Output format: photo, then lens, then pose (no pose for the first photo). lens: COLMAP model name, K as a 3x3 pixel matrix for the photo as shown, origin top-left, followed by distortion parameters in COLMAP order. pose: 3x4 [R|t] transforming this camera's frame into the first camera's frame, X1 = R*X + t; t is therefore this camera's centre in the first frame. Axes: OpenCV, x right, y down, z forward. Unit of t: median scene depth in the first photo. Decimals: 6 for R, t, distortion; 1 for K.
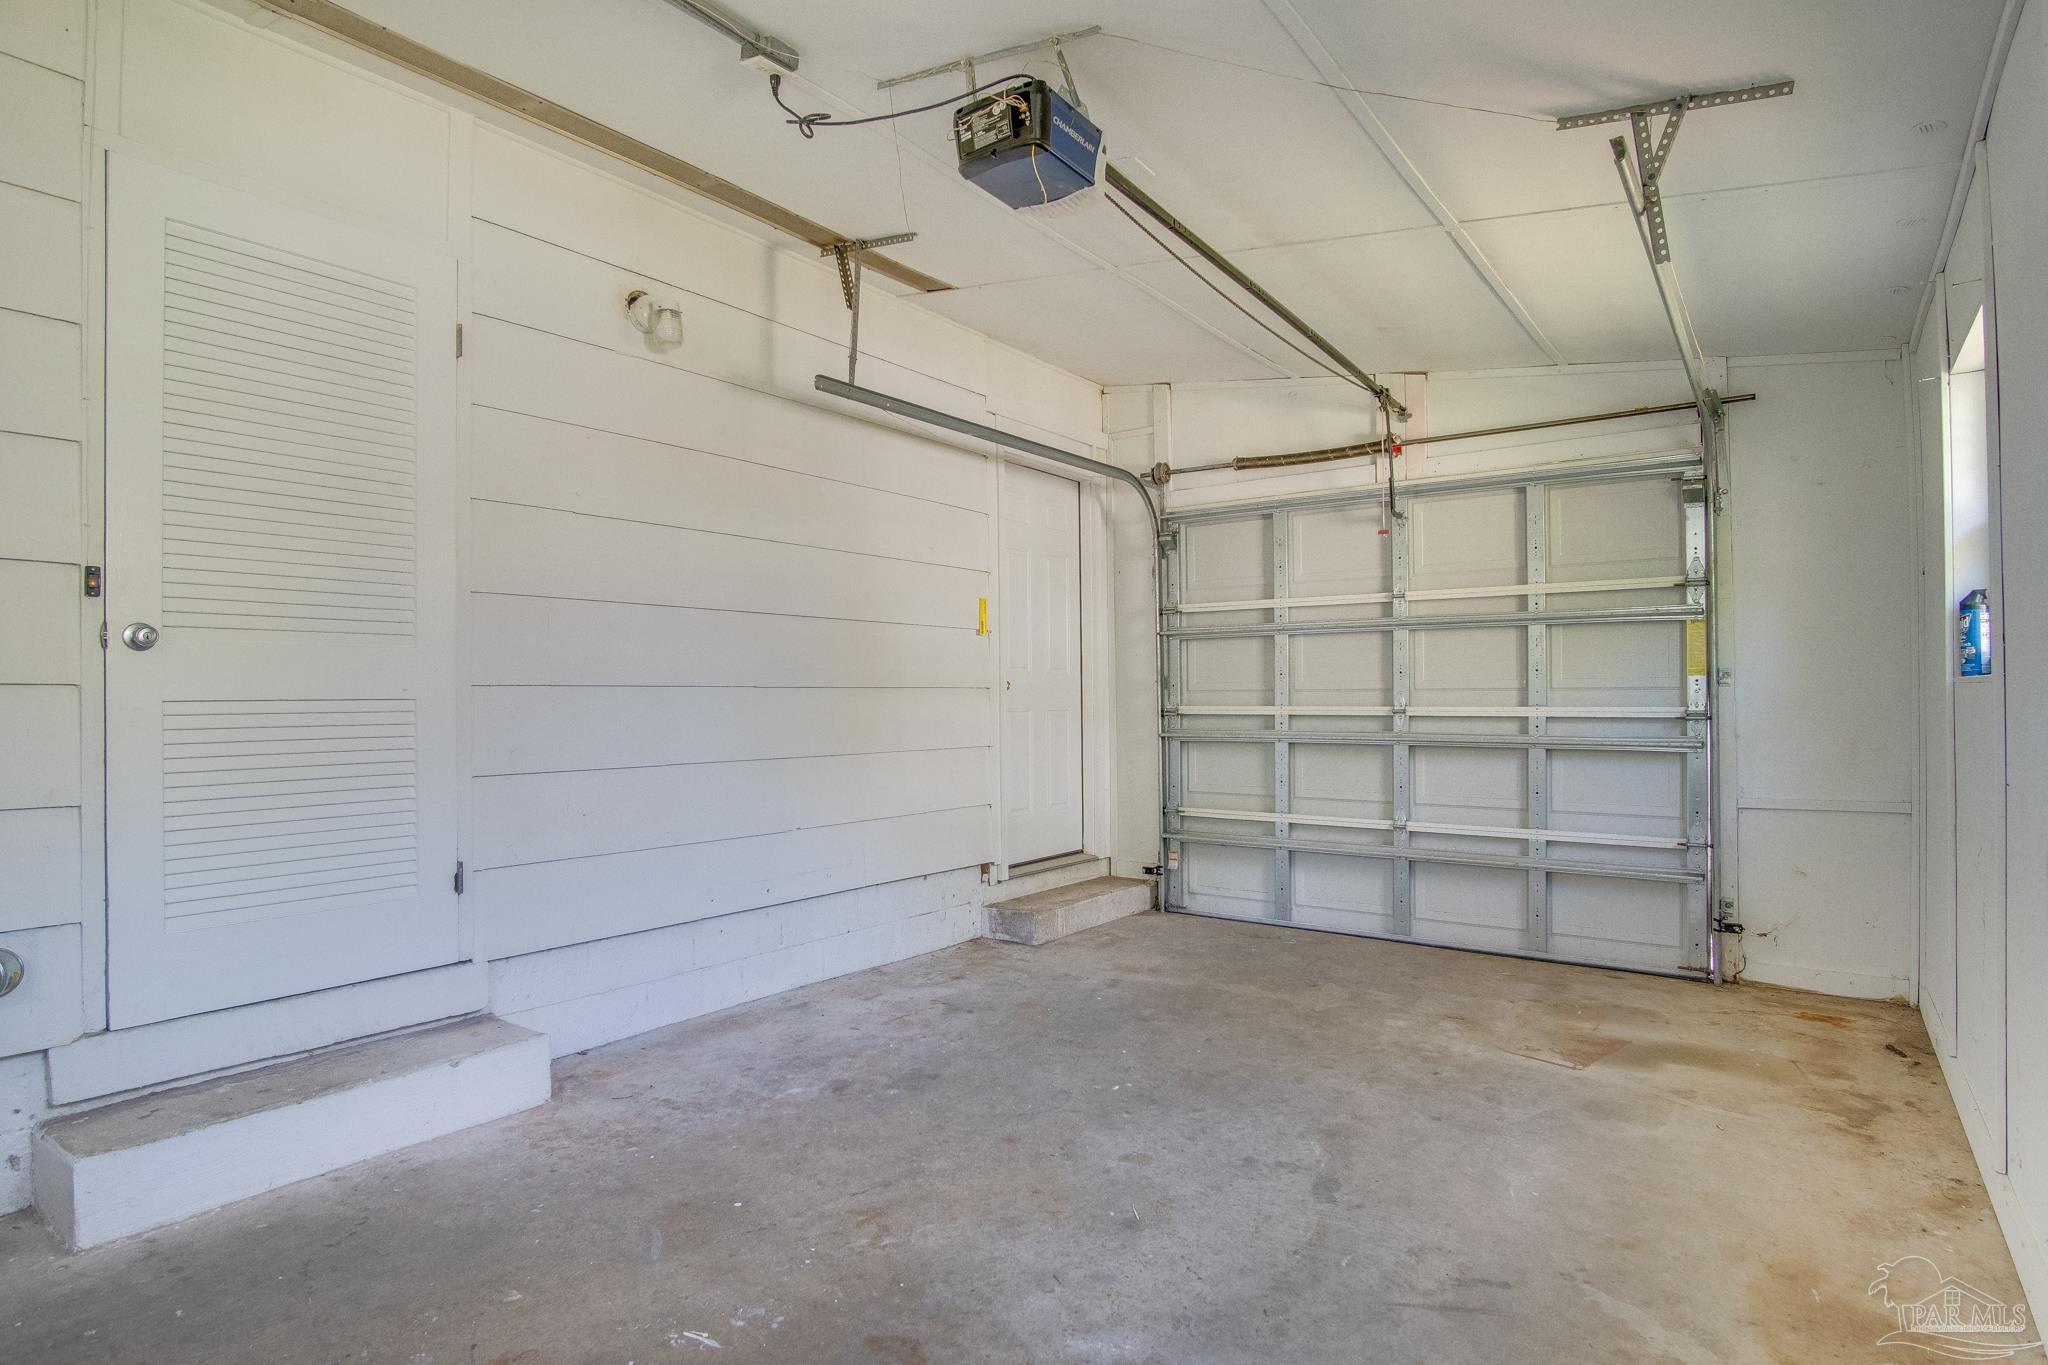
lens RADIAL K [[1092.8, 0, 1021.9], [0, 1092.8, 691.7], [0, 0, 1]] dist [-0.034999, 0.009422]
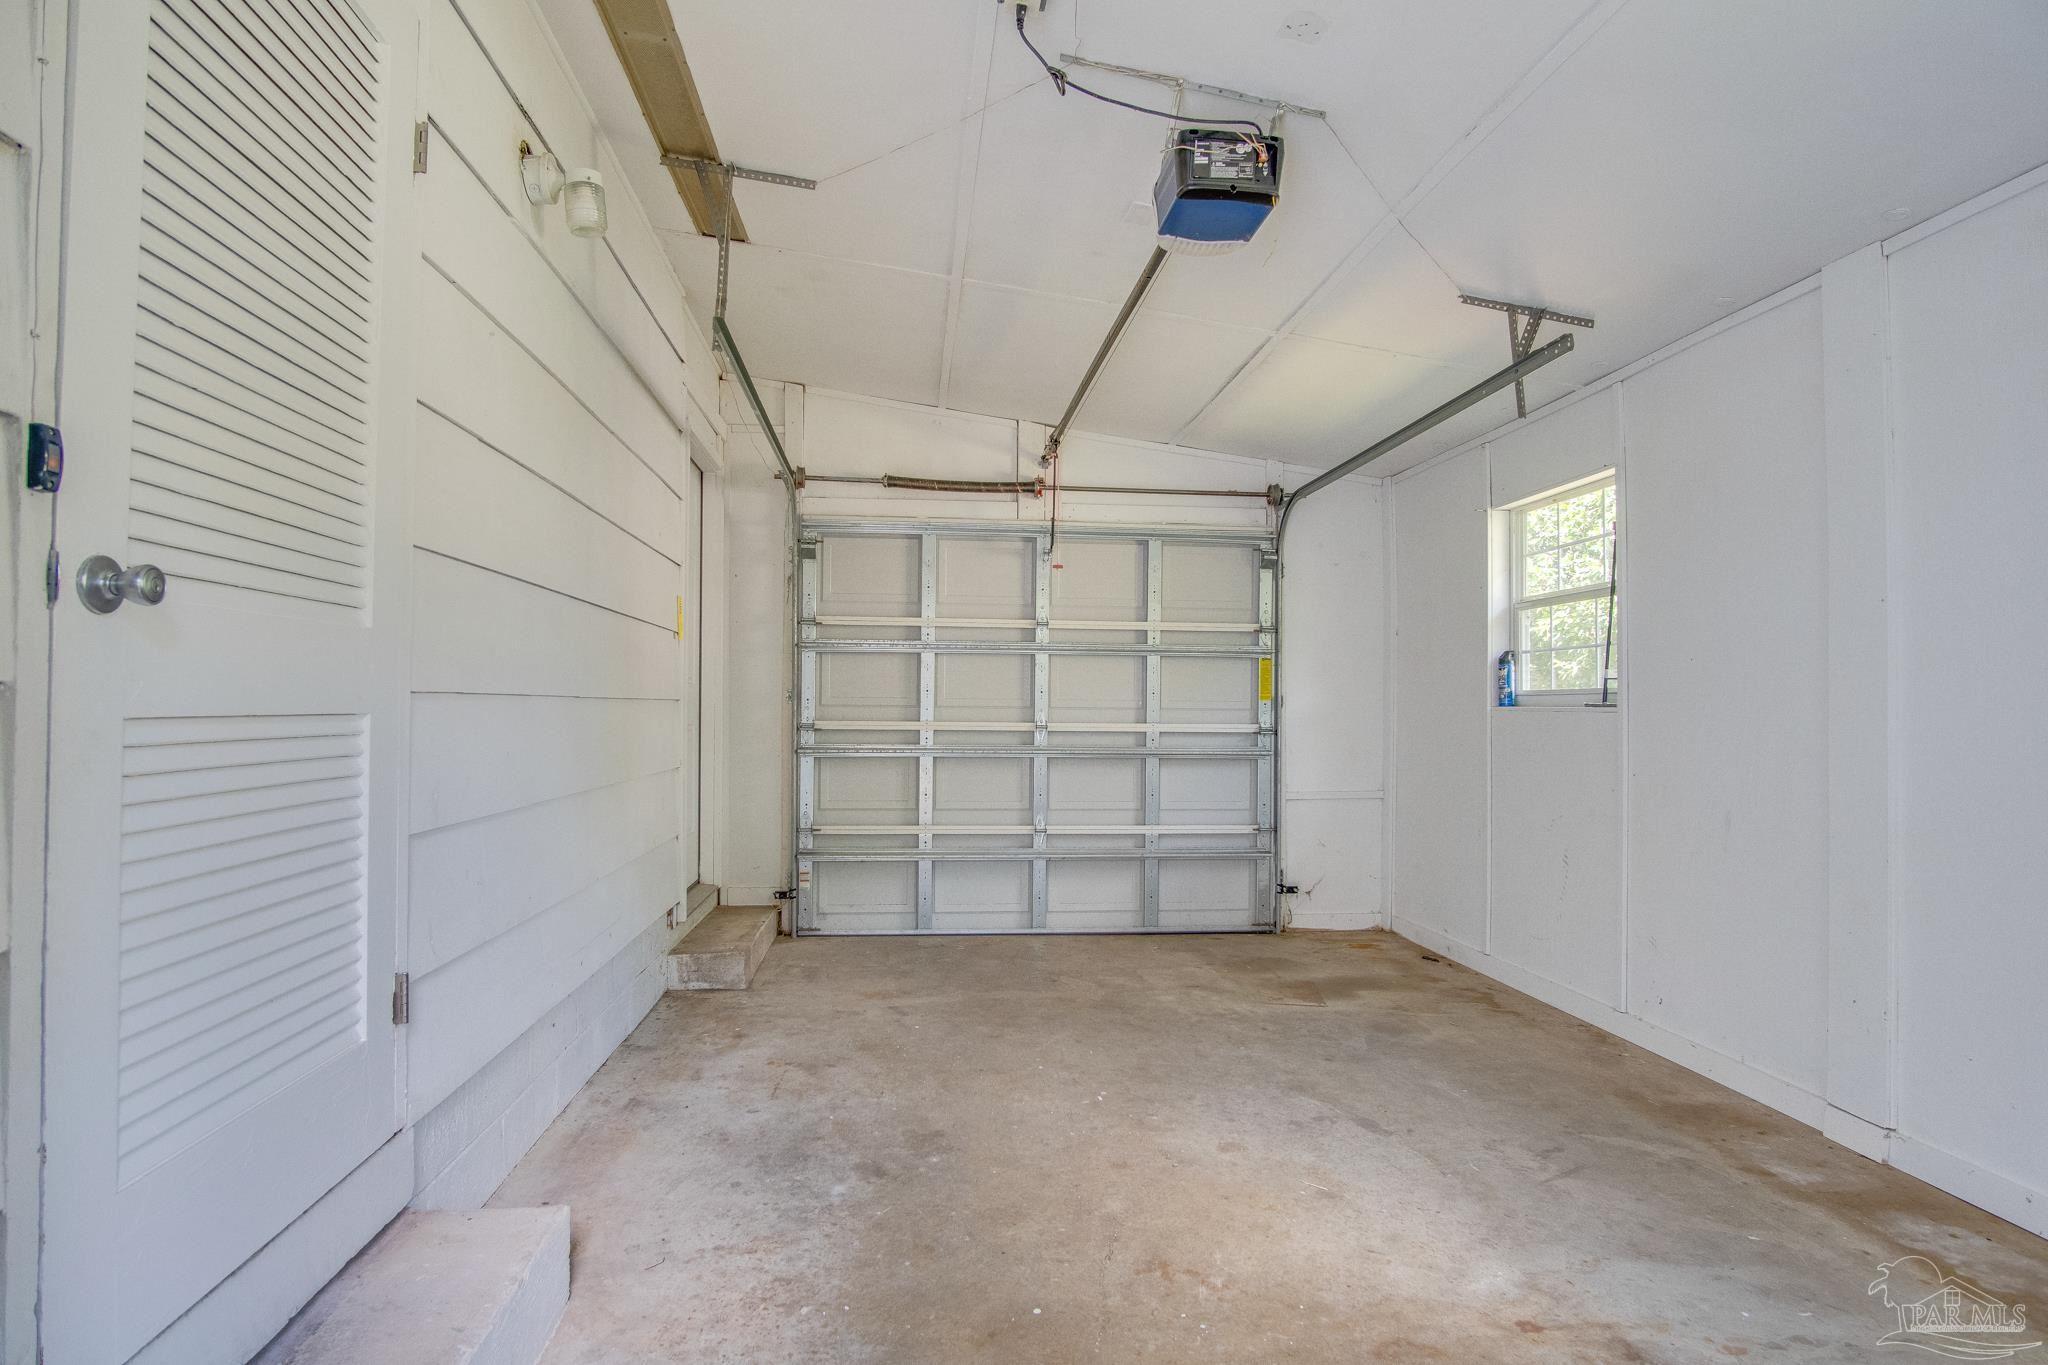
lens RADIAL K [[1092.8, 0, 1025.5], [0, 1092.8, 690.2], [0, 0, 1]] dist [-0.034999, 0.009422]
pose [[0.740691, 0.022100, 0.671482, -0.517046], [-0.015056, 0.999754, -0.016296, -0.001333], [-0.671677, 0.001961, 0.740841, 0.226036]]
